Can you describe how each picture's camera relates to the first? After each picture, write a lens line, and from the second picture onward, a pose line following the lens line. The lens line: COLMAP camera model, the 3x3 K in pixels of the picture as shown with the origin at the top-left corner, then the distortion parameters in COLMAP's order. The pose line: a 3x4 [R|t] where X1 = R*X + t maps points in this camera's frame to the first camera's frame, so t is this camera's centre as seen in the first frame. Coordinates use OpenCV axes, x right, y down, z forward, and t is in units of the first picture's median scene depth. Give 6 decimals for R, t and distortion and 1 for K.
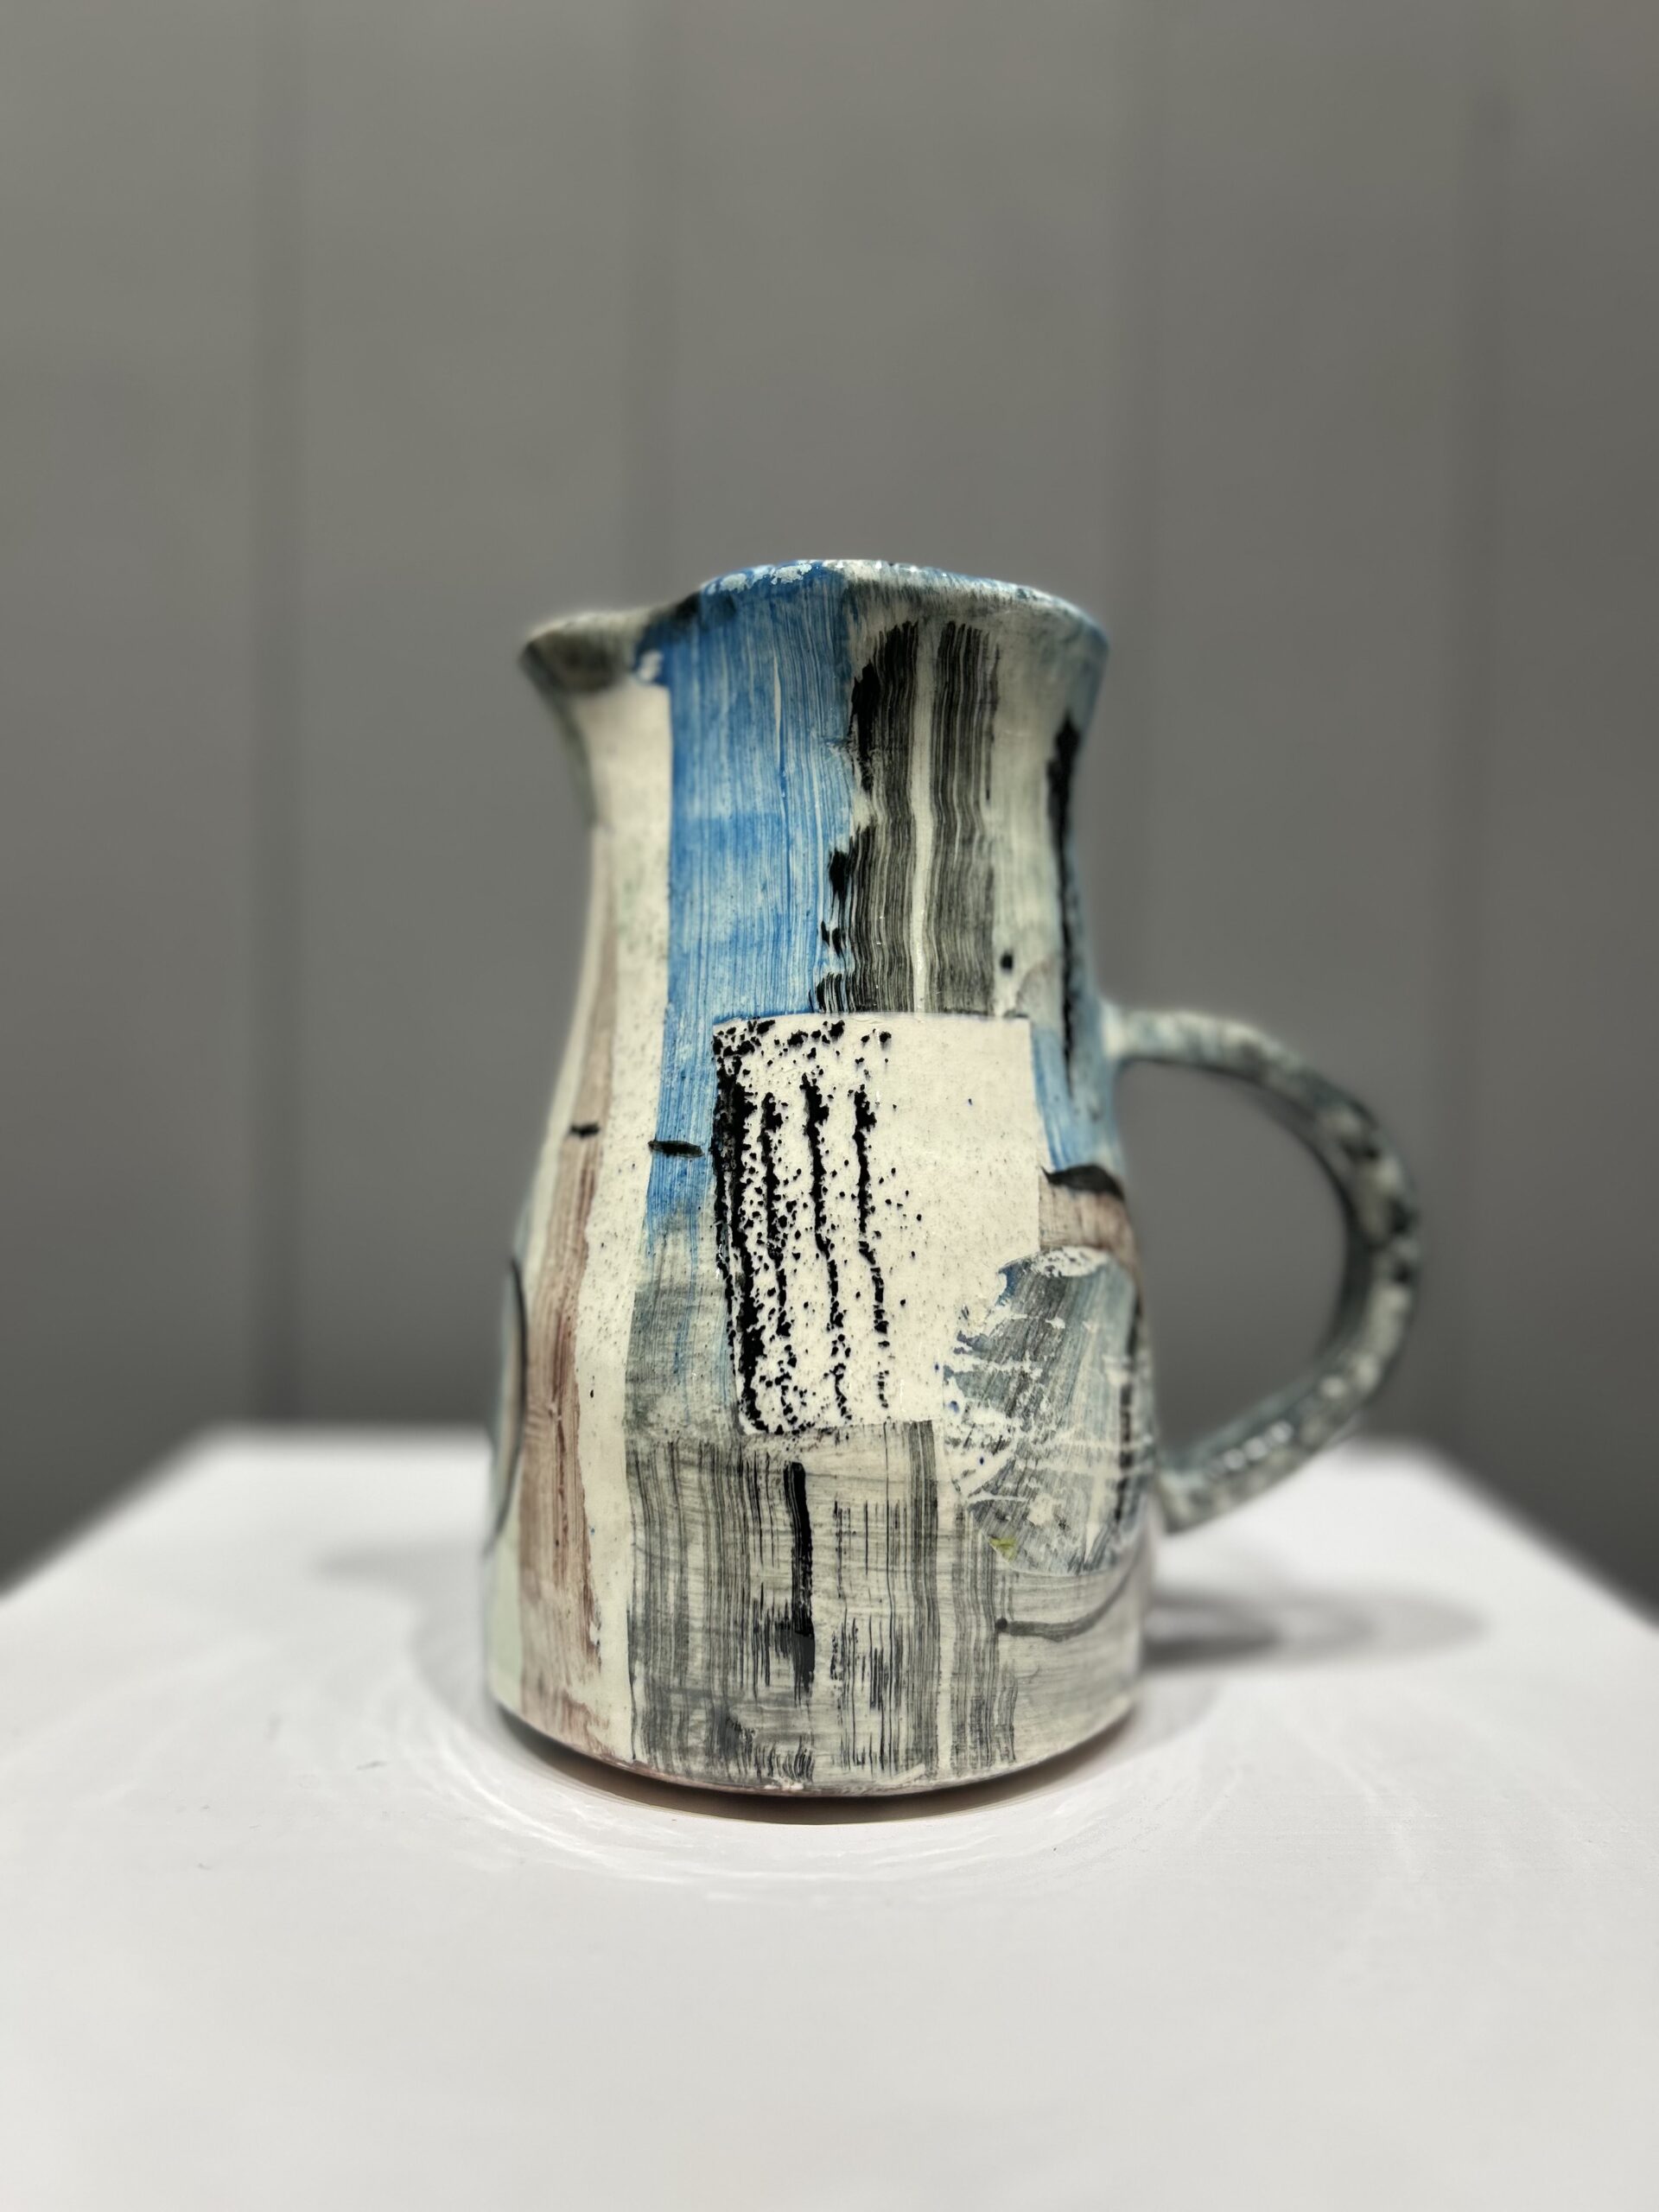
lens RADIAL K [[1704.3, 0, 829.5], [0, 1704.3, 1106.0], [0, 0, 1]] dist [0.083070, -0.301803]
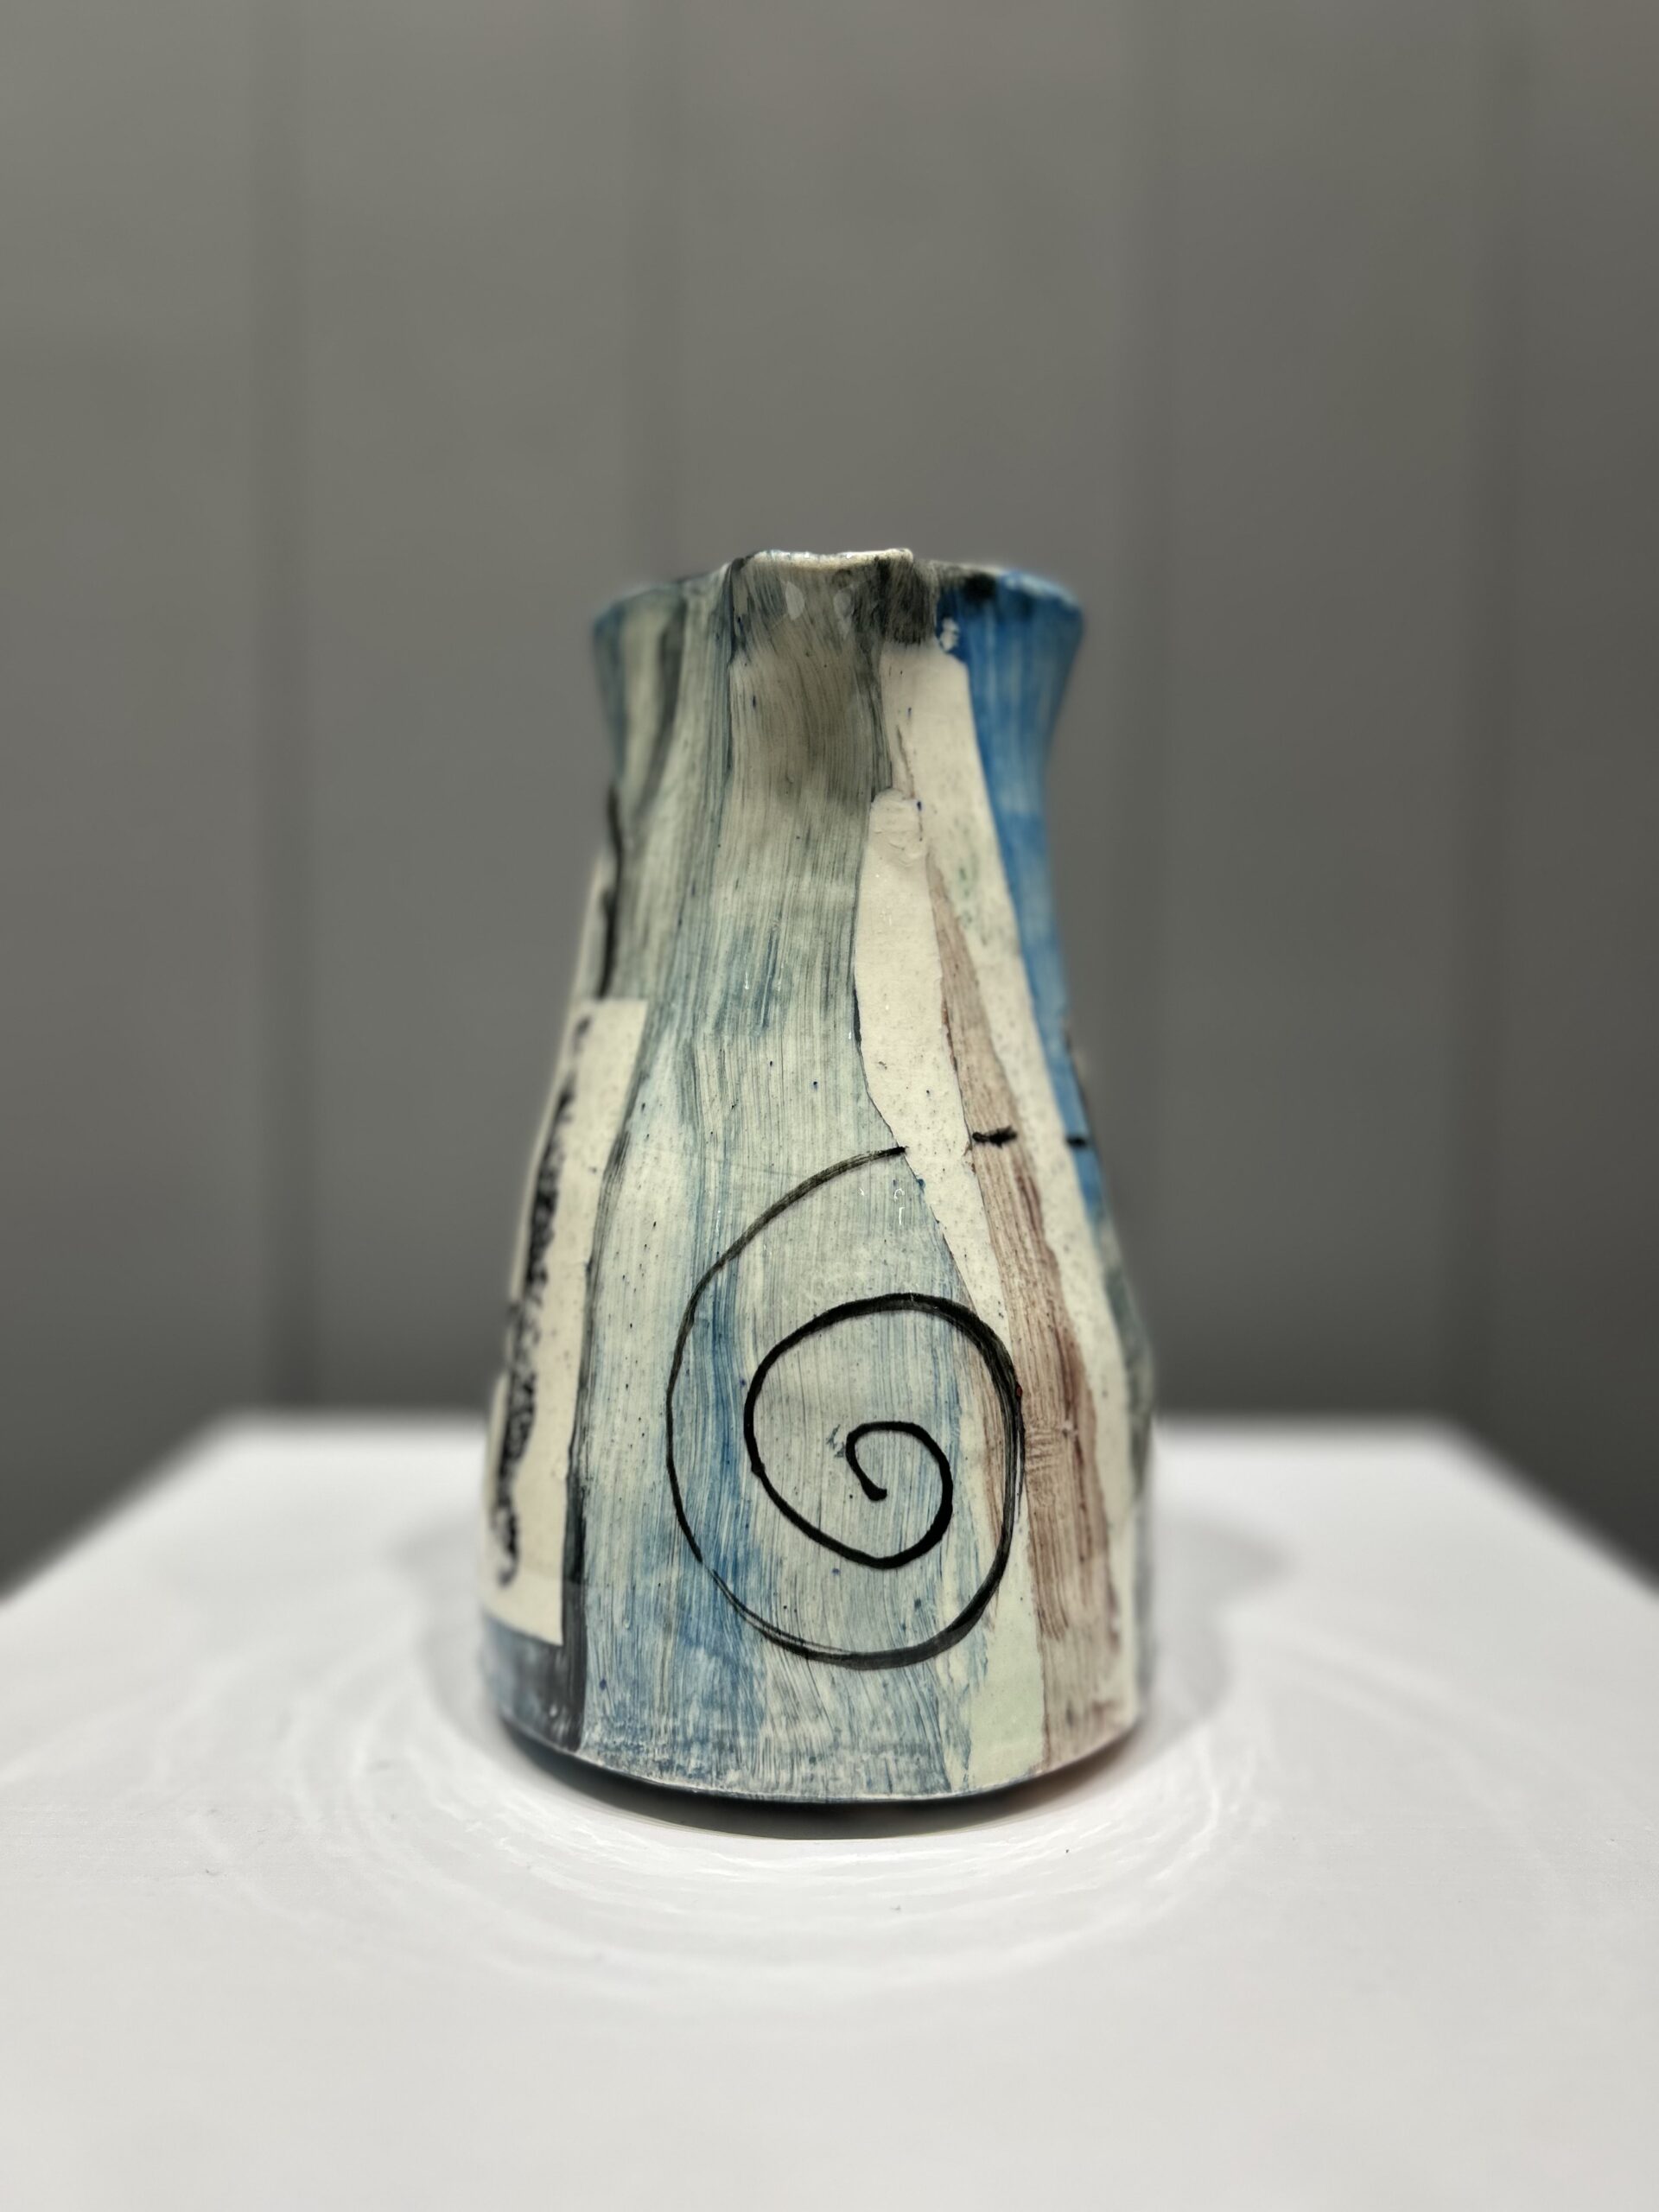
lens RADIAL K [[1704.3, 0, 829.5], [0, 1704.3, 1106.0], [0, 0, 1]] dist [0.083070, -0.301803]
pose [[0.115007, -0.083161, 0.989878, -1.100159], [0.040111, 0.996066, 0.079021, -0.081889], [-0.992555, 0.030617, 0.117891, 1.006600]]
